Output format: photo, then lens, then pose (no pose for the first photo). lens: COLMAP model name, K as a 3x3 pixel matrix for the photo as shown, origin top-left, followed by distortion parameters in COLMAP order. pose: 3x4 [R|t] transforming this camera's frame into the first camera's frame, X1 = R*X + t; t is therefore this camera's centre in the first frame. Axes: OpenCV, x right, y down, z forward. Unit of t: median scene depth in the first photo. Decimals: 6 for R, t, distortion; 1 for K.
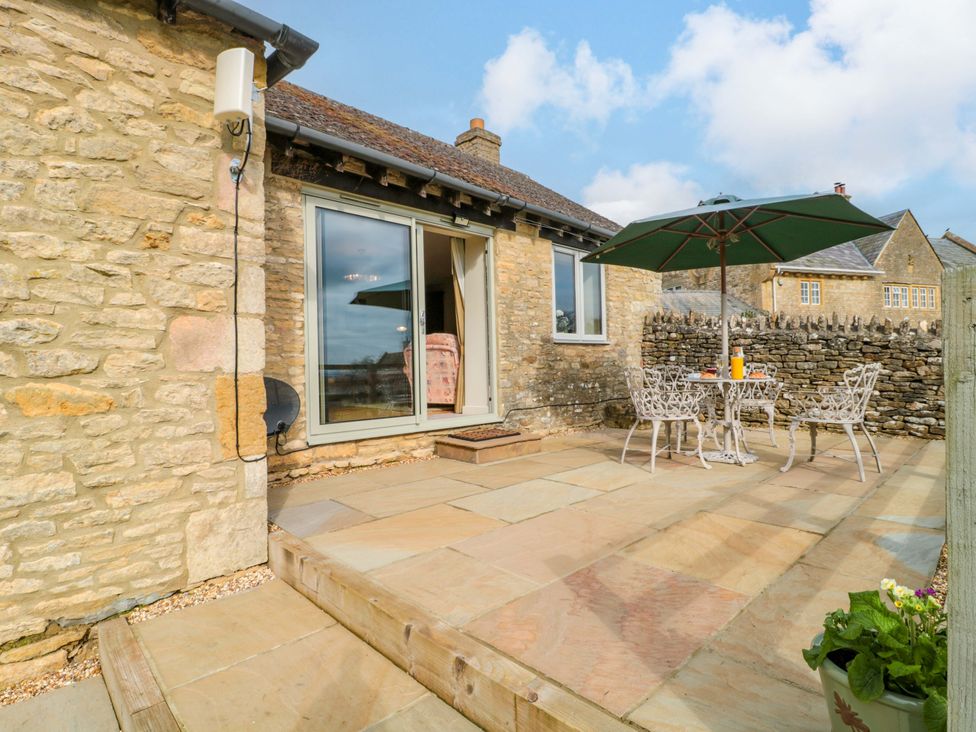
lens RADIAL K [[510.2, 0, 487.5], [0, 510.2, 361.9], [0, 0, 1]] dist [0.004204, -0.015239]
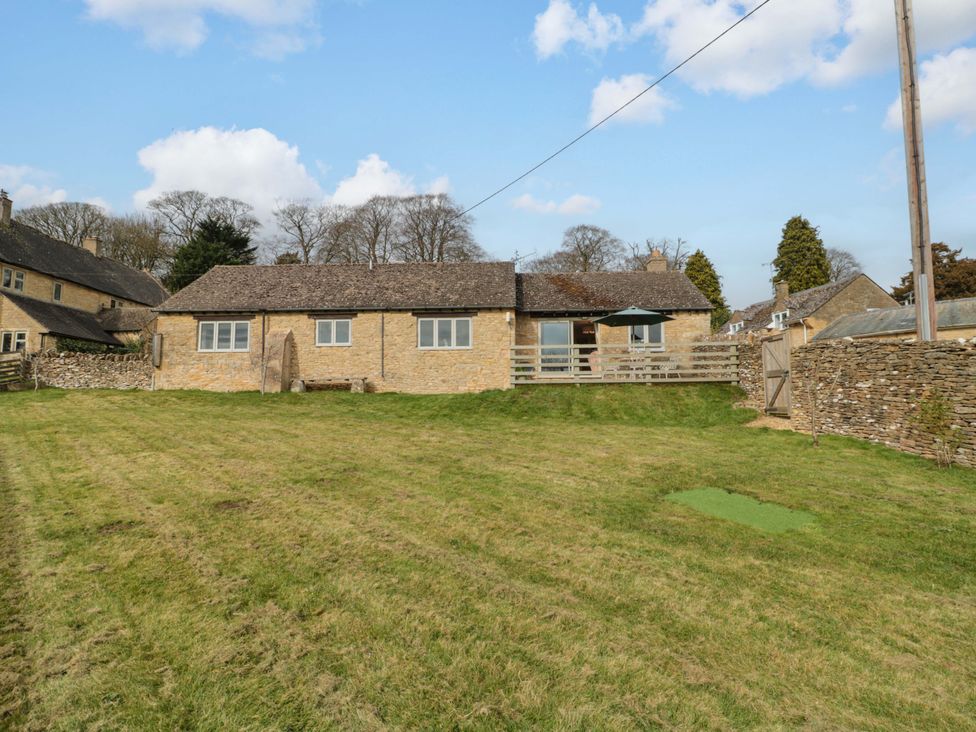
lens RADIAL K [[389.6, 0, 474.6], [0, 389.6, 367.3], [0, 0, 1]] dist [-0.000752, -0.005274]
pose [[0.631794, -0.021918, -0.774827, 1.381901], [-0.005198, 0.999458, -0.032511, 0.134748], [0.775119, 0.024567, 0.631337, -1.122795]]
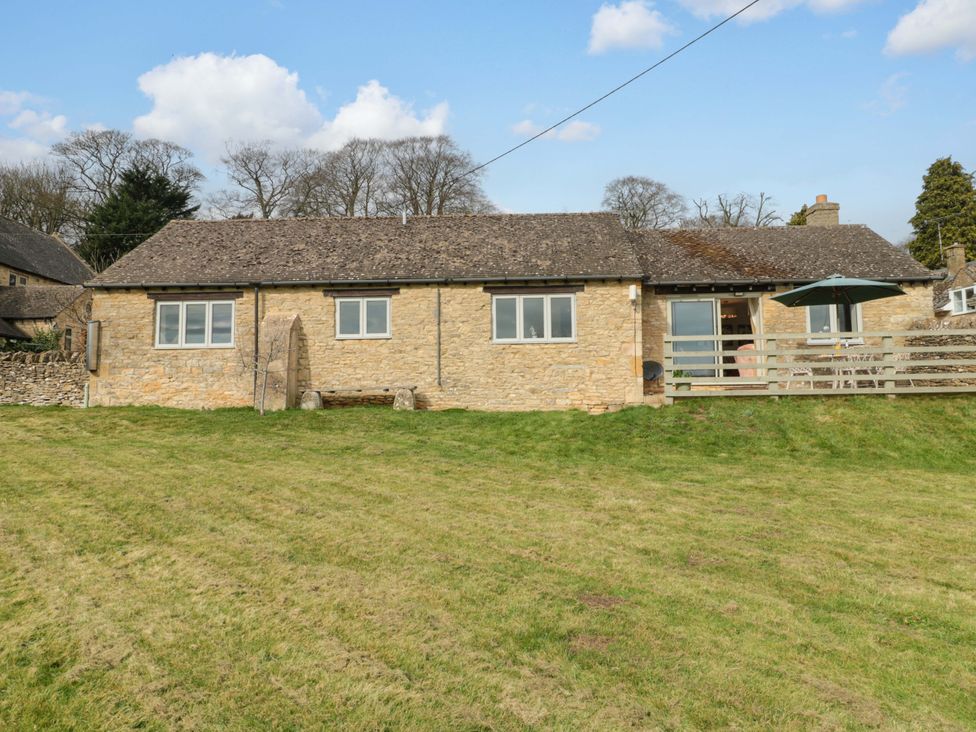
lens RADIAL K [[518.9, 0, 488.0], [0, 518.9, 366.0], [0, 0, 1]] dist [-0.001254, -0.001021]
pose [[0.633155, -0.025849, -0.773593, 0.934471], [-0.000282, 0.999434, -0.033627, 0.112949], [0.774025, 0.021509, 0.632790, -1.213211]]
